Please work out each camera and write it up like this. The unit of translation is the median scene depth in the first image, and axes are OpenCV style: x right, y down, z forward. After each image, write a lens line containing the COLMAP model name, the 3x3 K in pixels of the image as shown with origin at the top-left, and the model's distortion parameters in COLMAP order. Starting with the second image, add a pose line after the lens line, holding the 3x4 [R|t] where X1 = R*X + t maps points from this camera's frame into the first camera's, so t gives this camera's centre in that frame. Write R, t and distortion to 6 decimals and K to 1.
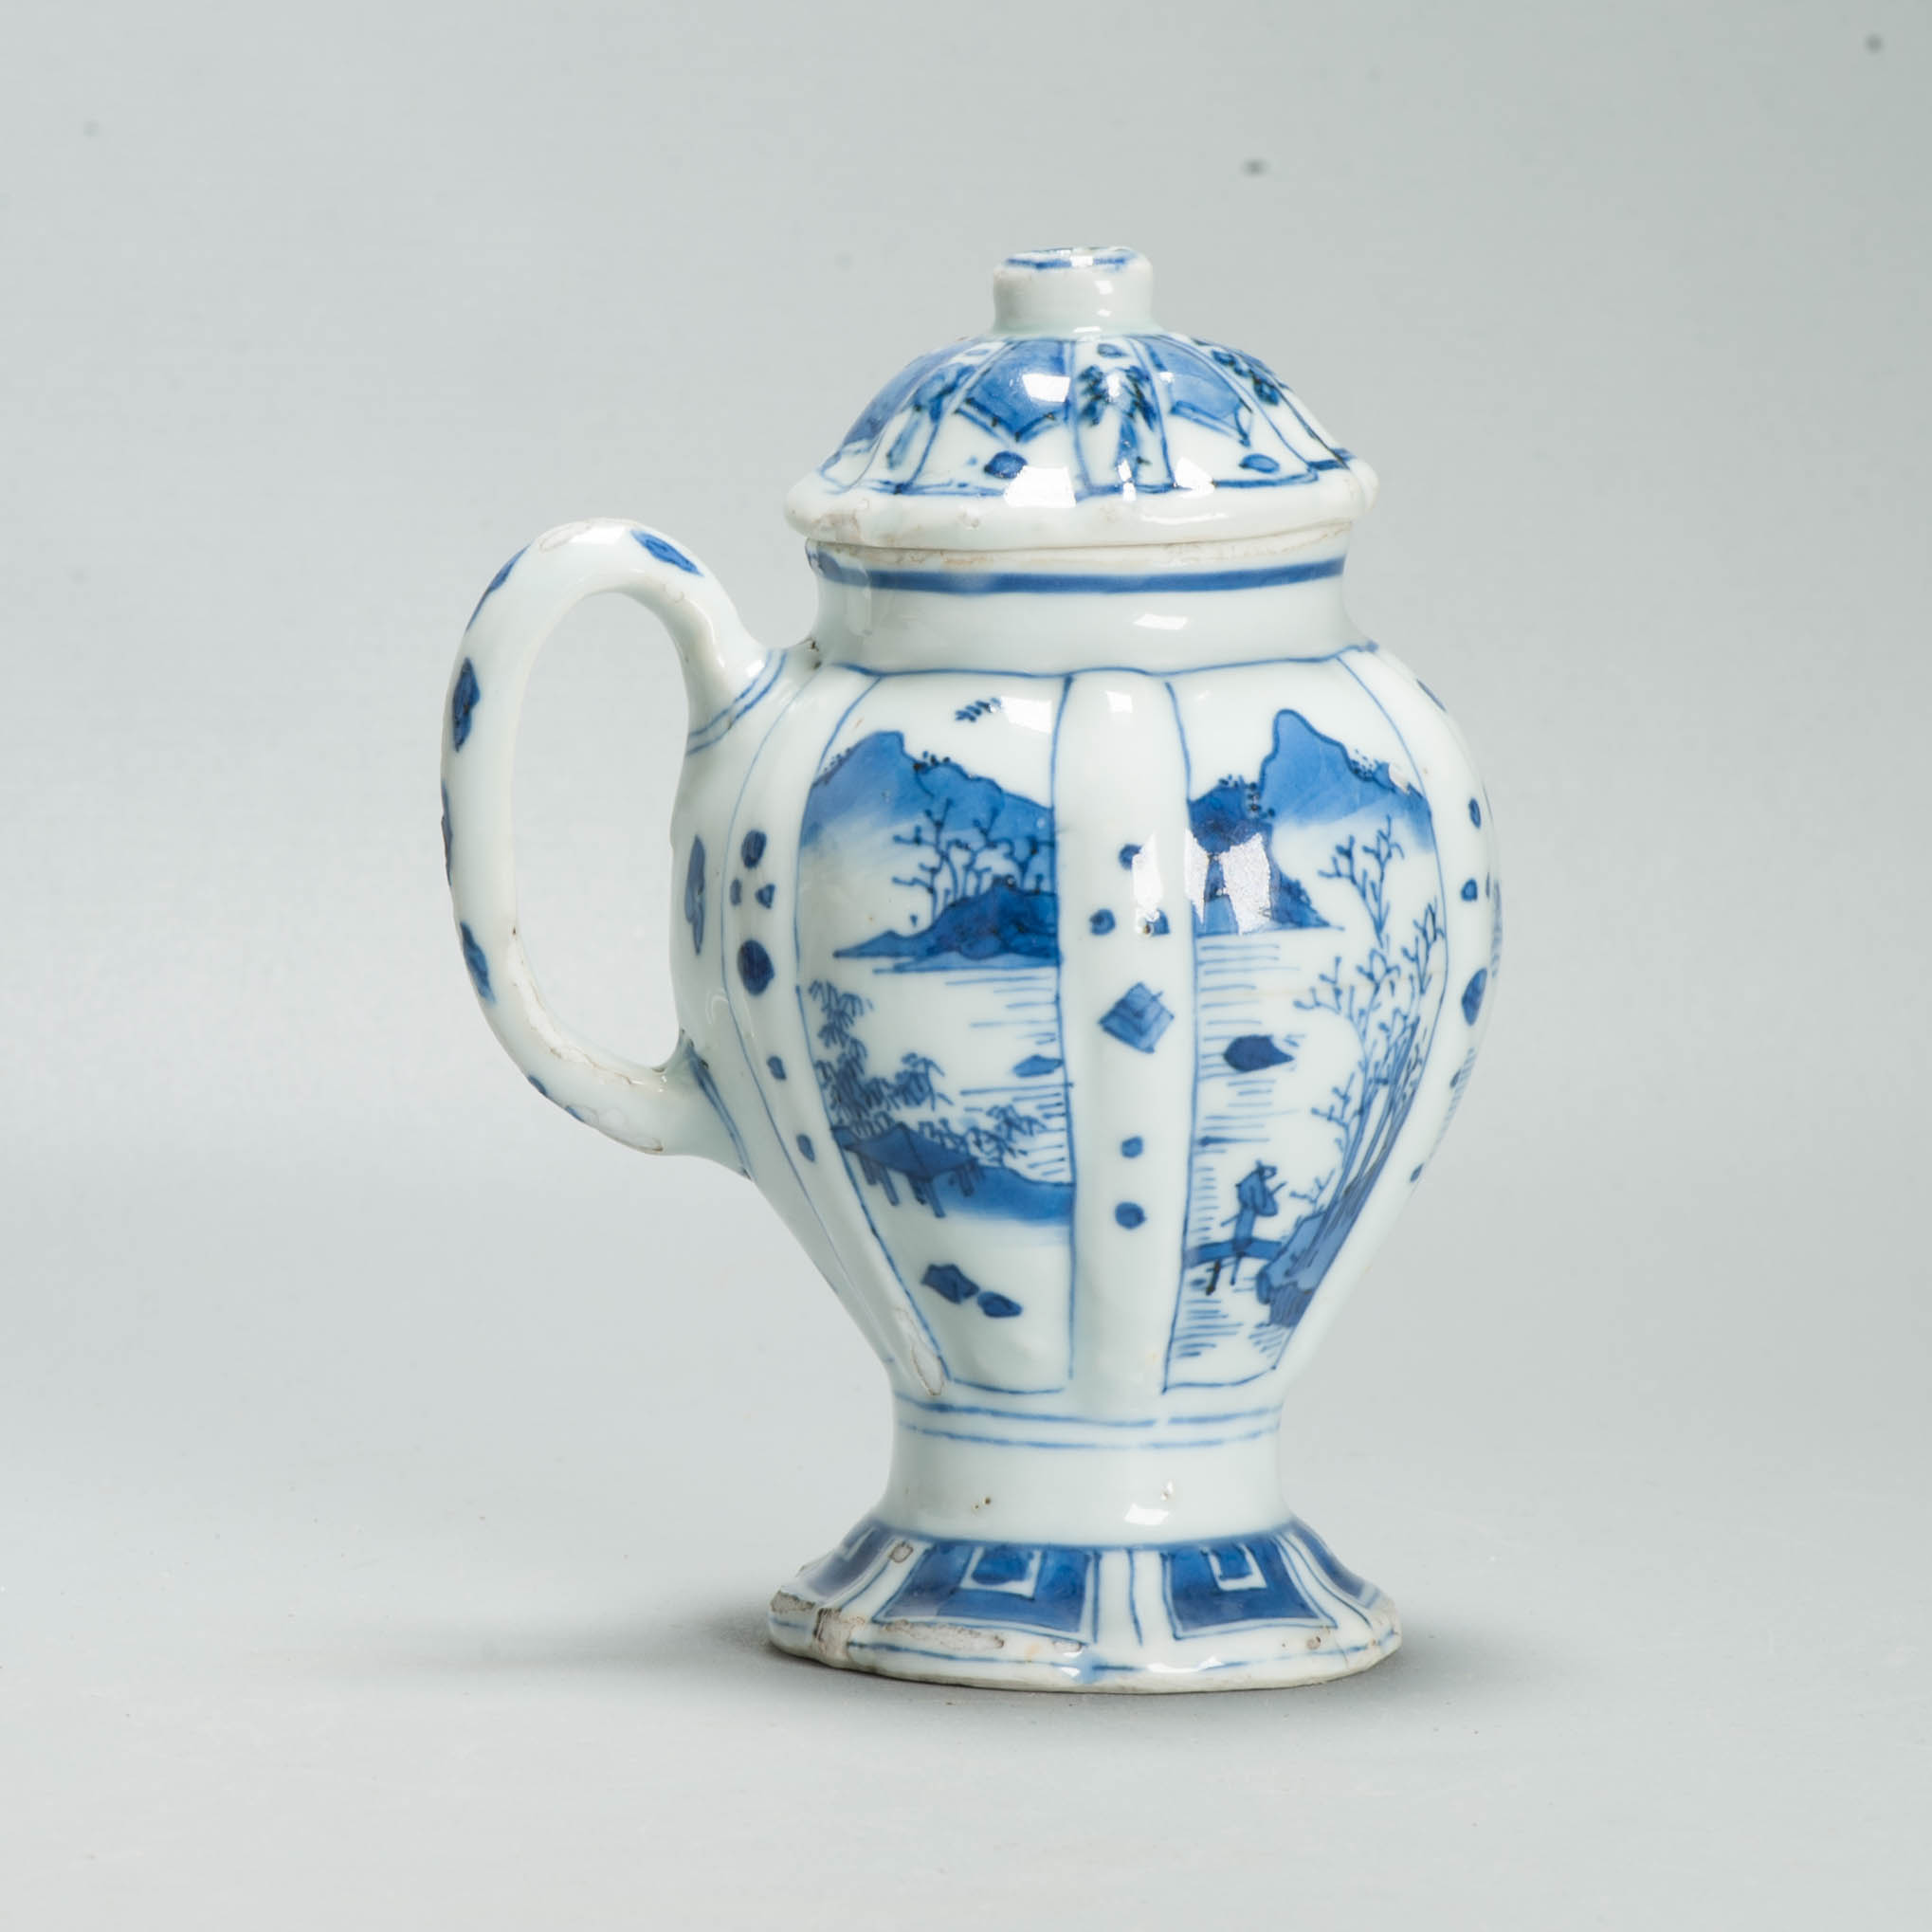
lens RADIAL K [[13556.4, 0, 966.0], [0, 13556.4, 966.0], [0, 0, 1]] dist [-0.274521, -19.613973]
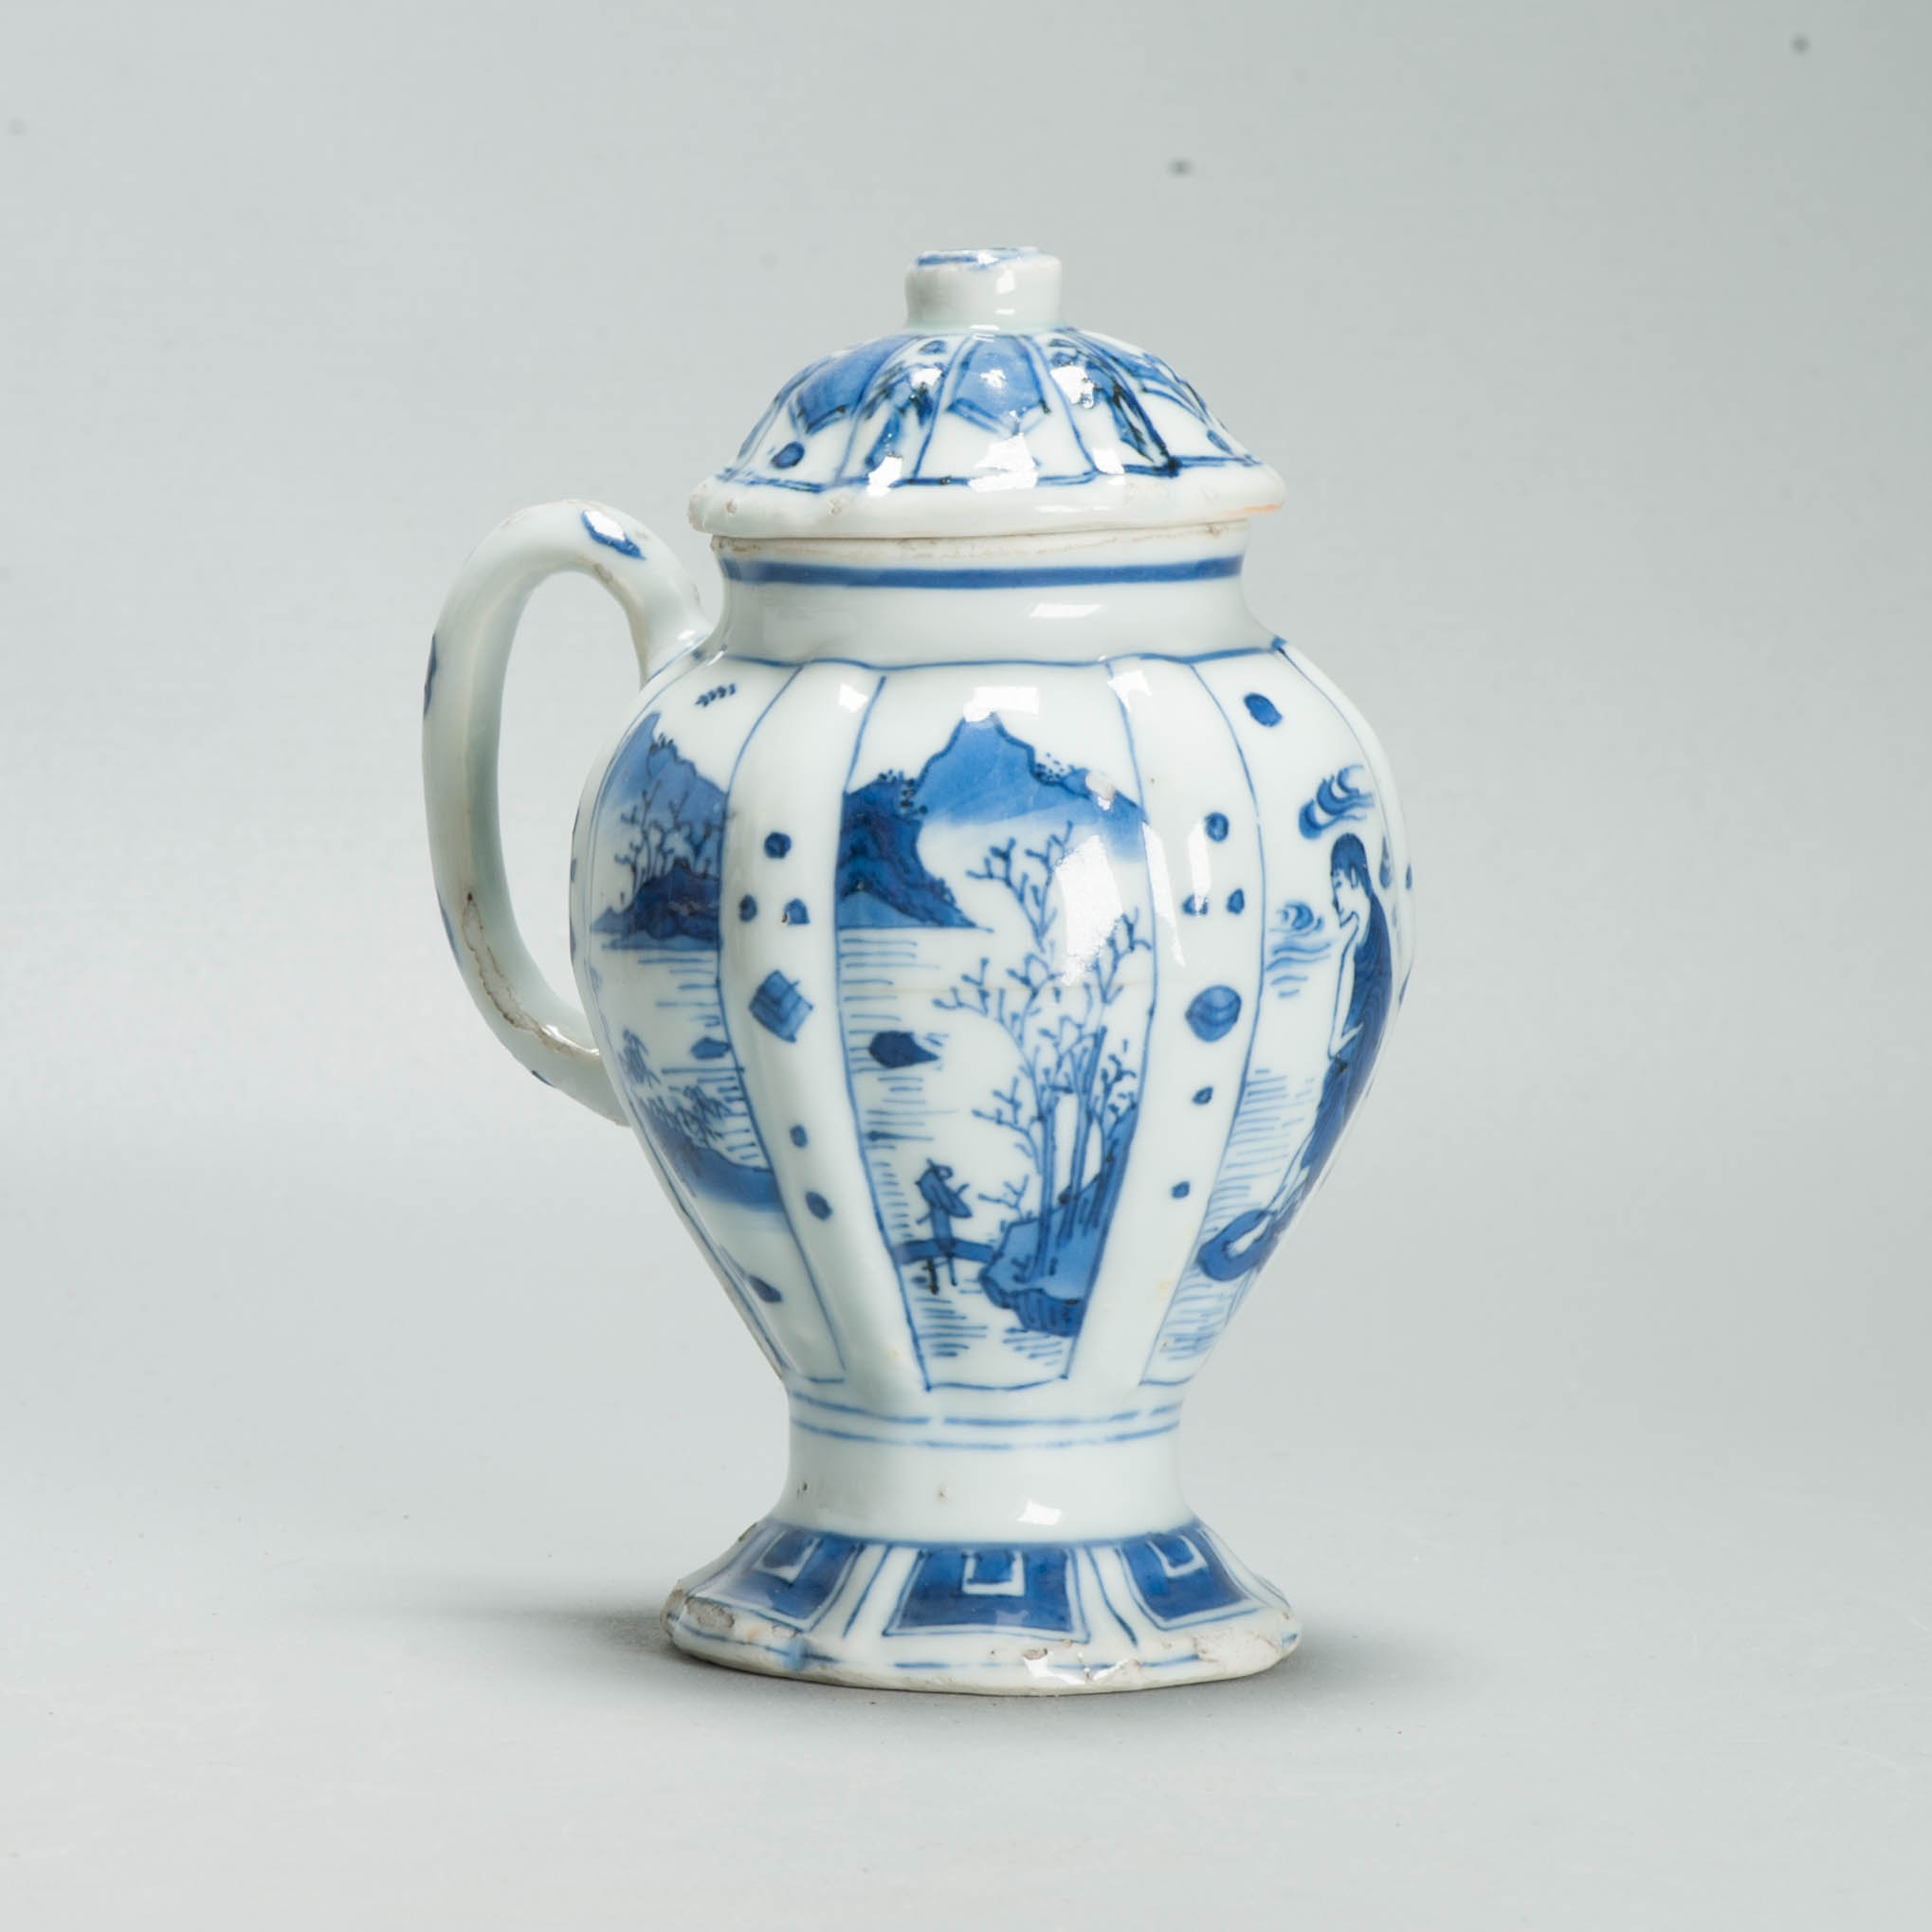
lens RADIAL K [[13556.4, 0, 966.0], [0, 13556.4, 966.0], [0, 0, 1]] dist [-0.274521, -19.613973]
pose [[0.812249, 0.056154, -0.580601, 0.602898], [-0.065688, 0.997830, 0.004611, -0.004620], [0.579600, 0.034393, 0.814175, 0.189338]]
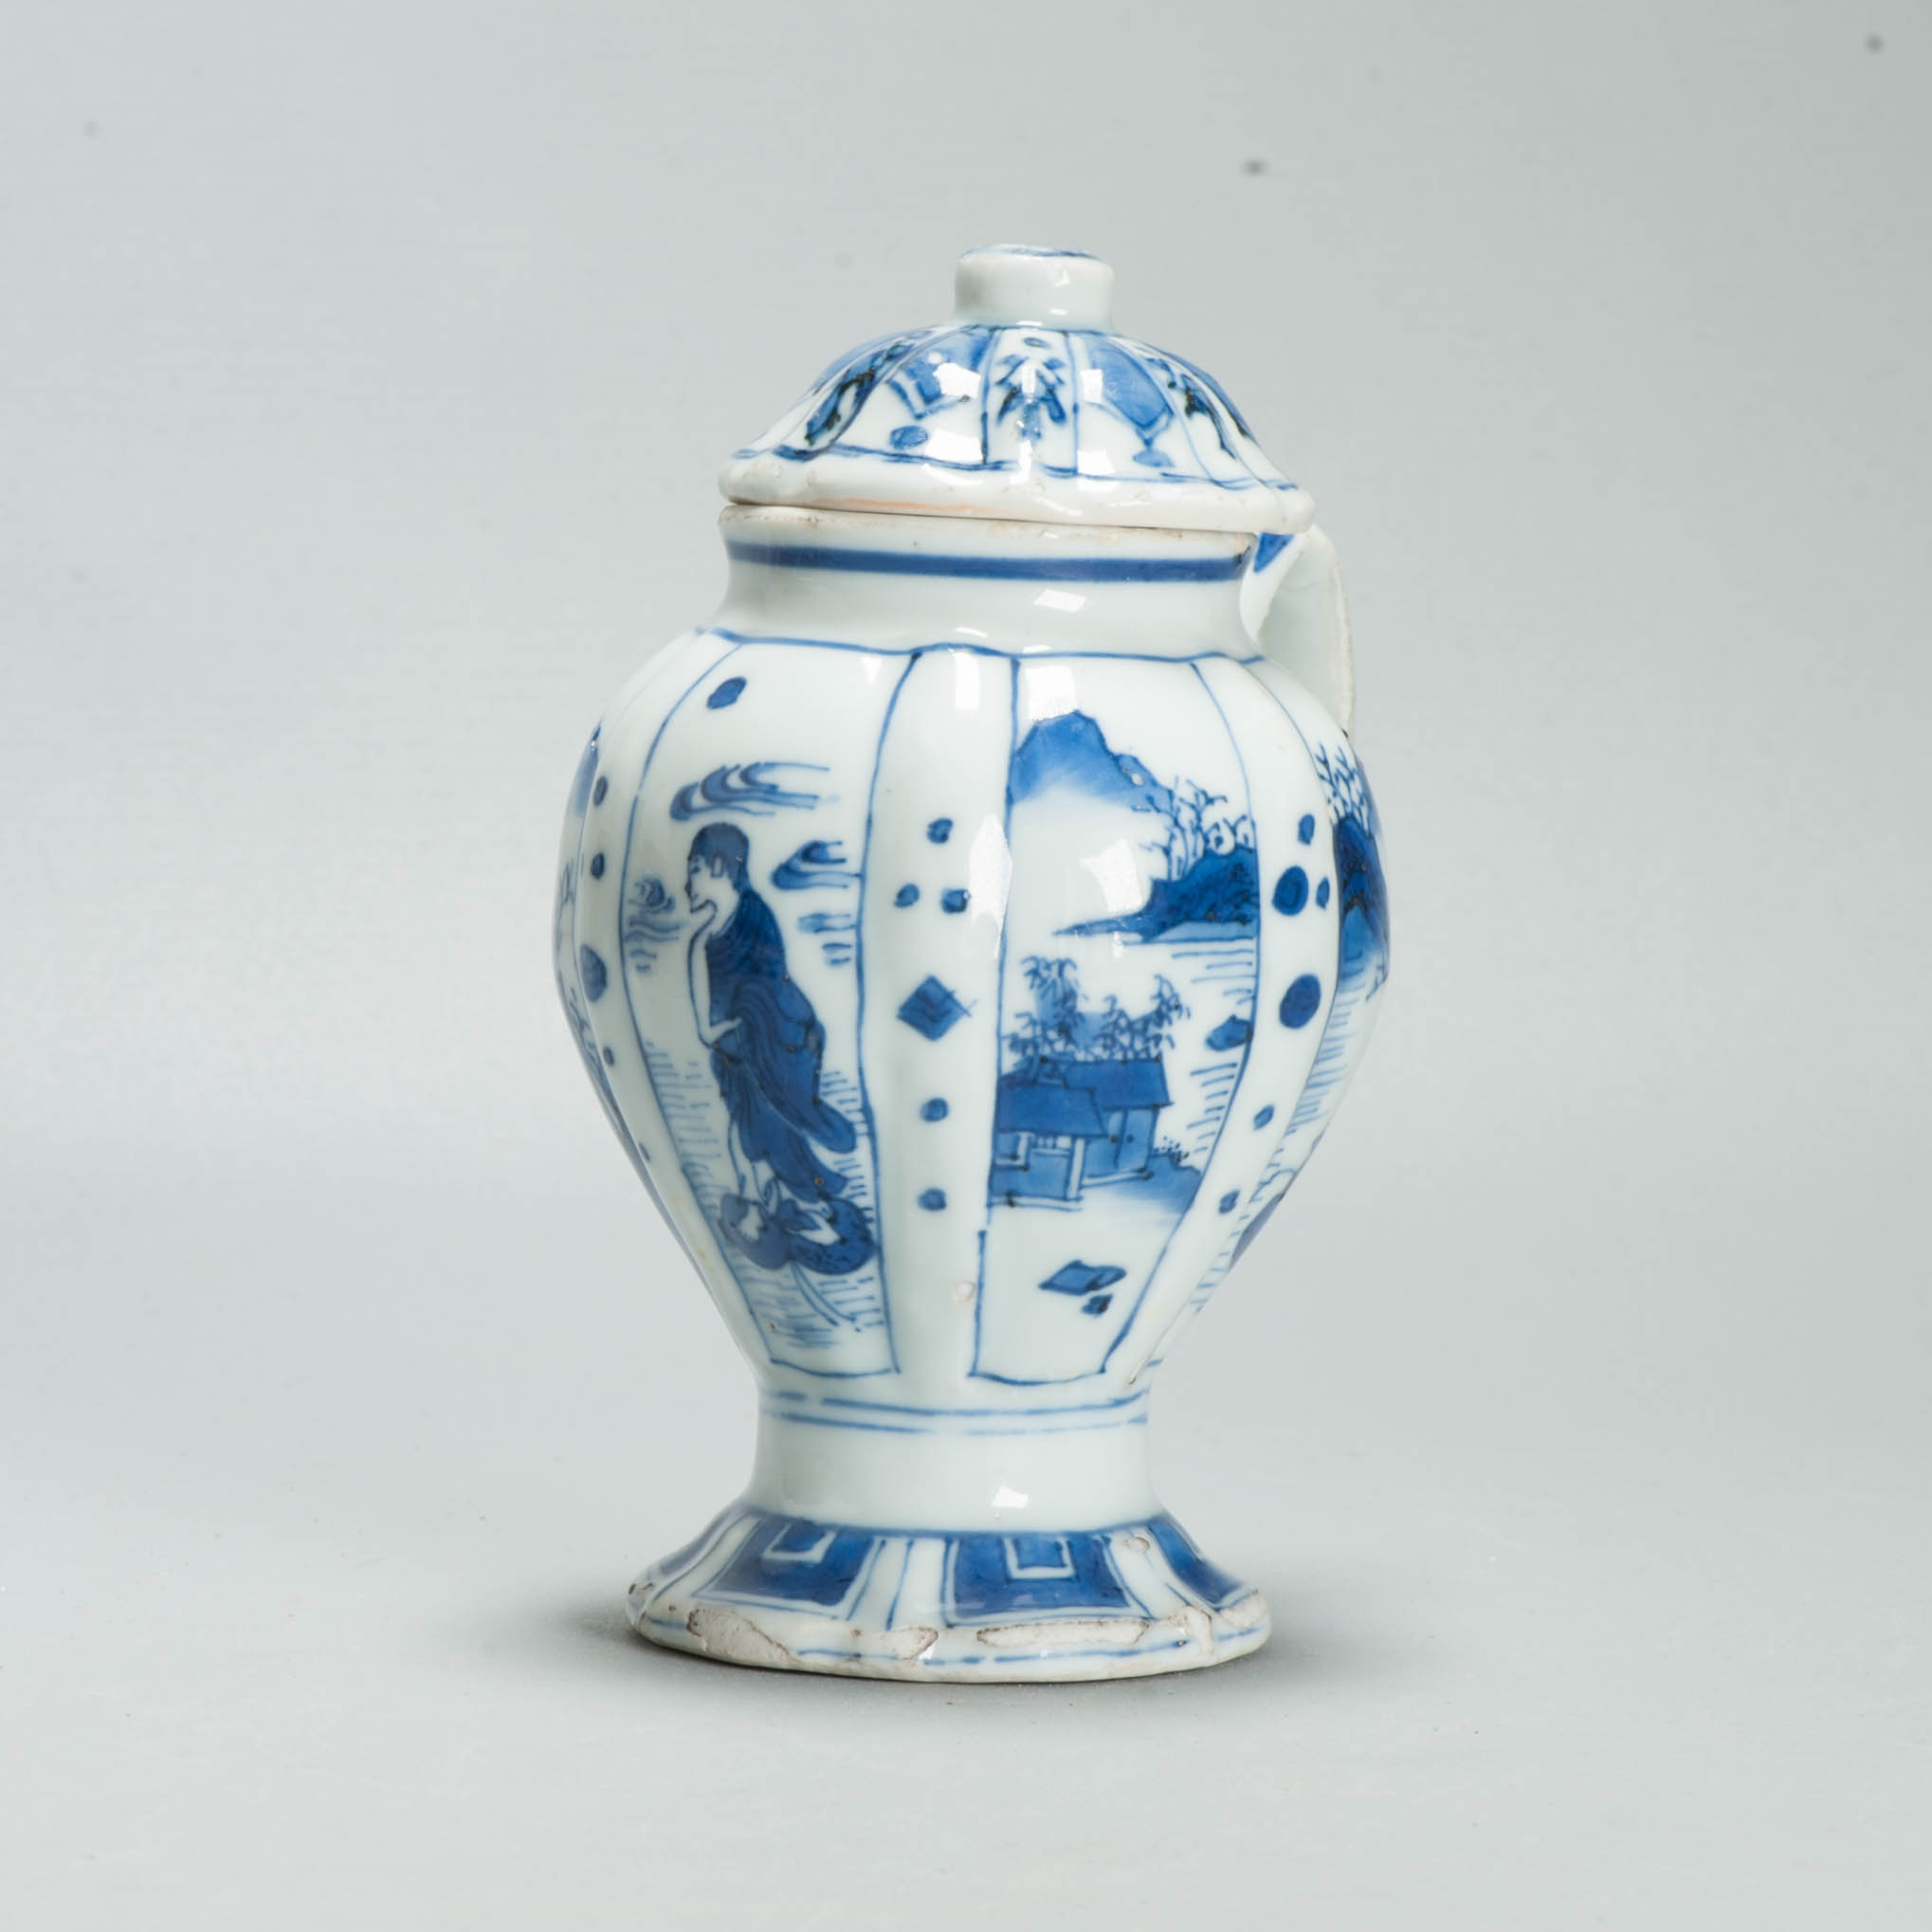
lens RADIAL K [[12883.8, 0, 966.0], [0, 12883.8, 966.0], [0, 0, 1]] dist [-0.128972, -32.220144]
pose [[-0.685577, 0.034044, -0.727203, 0.722443], [-0.110092, 0.982570, 0.149789, -0.146322], [0.719627, 0.182751, -0.669879, 1.681551]]
